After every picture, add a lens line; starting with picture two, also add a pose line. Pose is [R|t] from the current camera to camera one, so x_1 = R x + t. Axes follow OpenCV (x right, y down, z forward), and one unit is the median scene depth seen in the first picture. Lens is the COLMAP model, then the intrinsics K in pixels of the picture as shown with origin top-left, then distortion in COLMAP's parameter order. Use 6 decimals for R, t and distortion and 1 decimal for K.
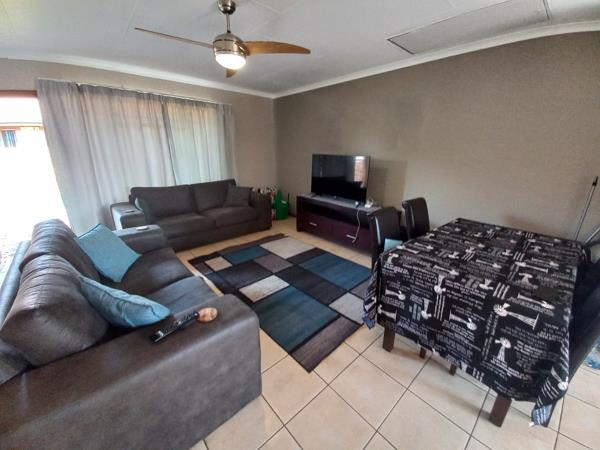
lens RADIAL K [[239.2, 0, 307.6], [0, 239.2, 230.2], [0, 0, 1]] dist [-0.002850, -0.005750]
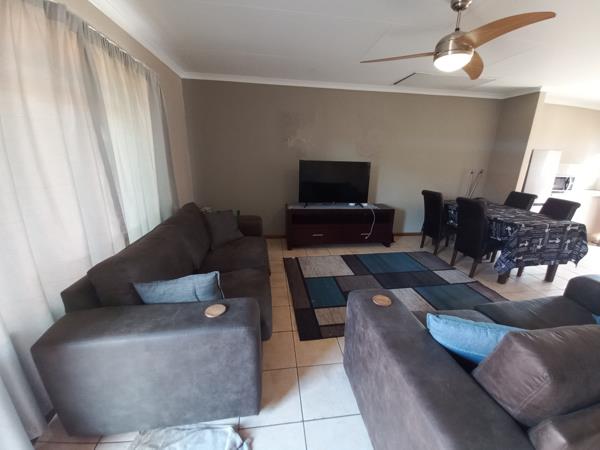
lens RADIAL K [[239.2, 0, 301.1], [0, 239.2, 226.2], [0, 0, 1]] dist [-0.002850, -0.005750]
pose [[0.562816, -0.230824, 0.793699, -1.821912], [0.246173, 0.963453, 0.105630, -0.422150], [-0.789074, 0.135937, 0.599069, 1.197895]]
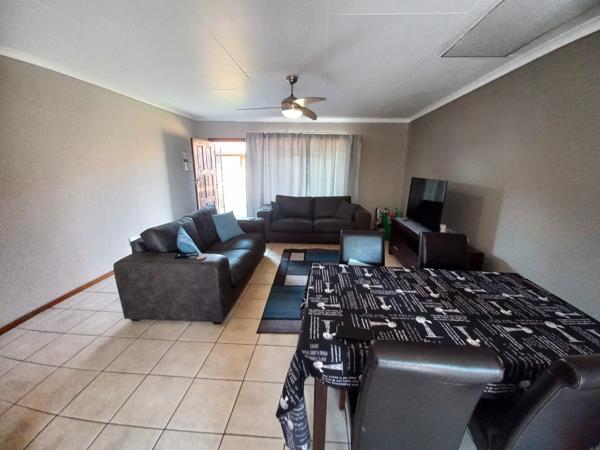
lens RADIAL K [[239.2, 0, 301.5], [0, 239.2, 229.2], [0, 0, 1]] dist [-0.002850, -0.005750]
pose [[0.687498, 0.177777, -0.704089, 0.687409], [-0.235863, 0.971670, 0.015035, -0.038551], [0.686815, 0.155732, 0.709953, 0.078709]]
